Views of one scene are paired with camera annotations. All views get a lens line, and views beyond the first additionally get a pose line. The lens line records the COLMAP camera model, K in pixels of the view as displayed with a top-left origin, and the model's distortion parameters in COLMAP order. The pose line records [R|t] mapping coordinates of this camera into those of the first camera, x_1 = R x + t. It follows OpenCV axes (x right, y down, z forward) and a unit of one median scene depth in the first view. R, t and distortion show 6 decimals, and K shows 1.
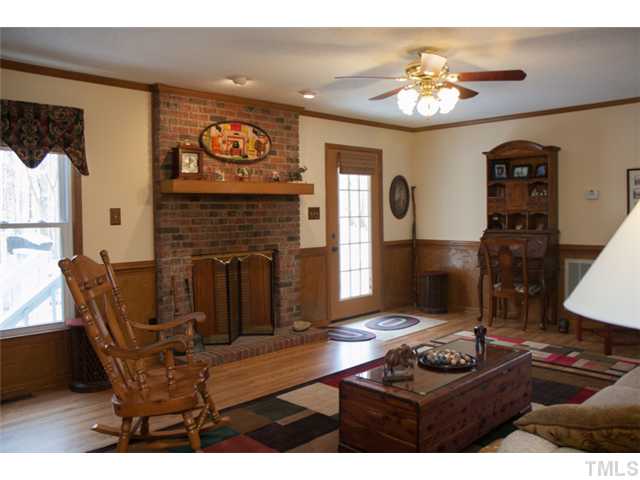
lens RADIAL K [[516.6, 0, 320.6], [0, 516.6, 238.2], [0, 0, 1]] dist [-0.012650, -0.002013]
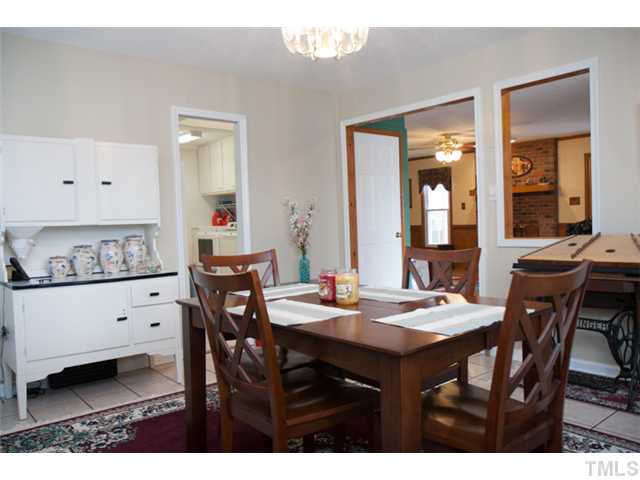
lens RADIAL K [[516.6, 0, 320.8], [0, 516.6, 240.0], [0, 0, 1]] dist [-0.012650, -0.002013]
pose [[-0.080634, 0.054544, -0.995250, 1.810306], [-0.020549, 0.998198, 0.056371, -0.003540], [0.996532, 0.024997, -0.079368, 0.421500]]
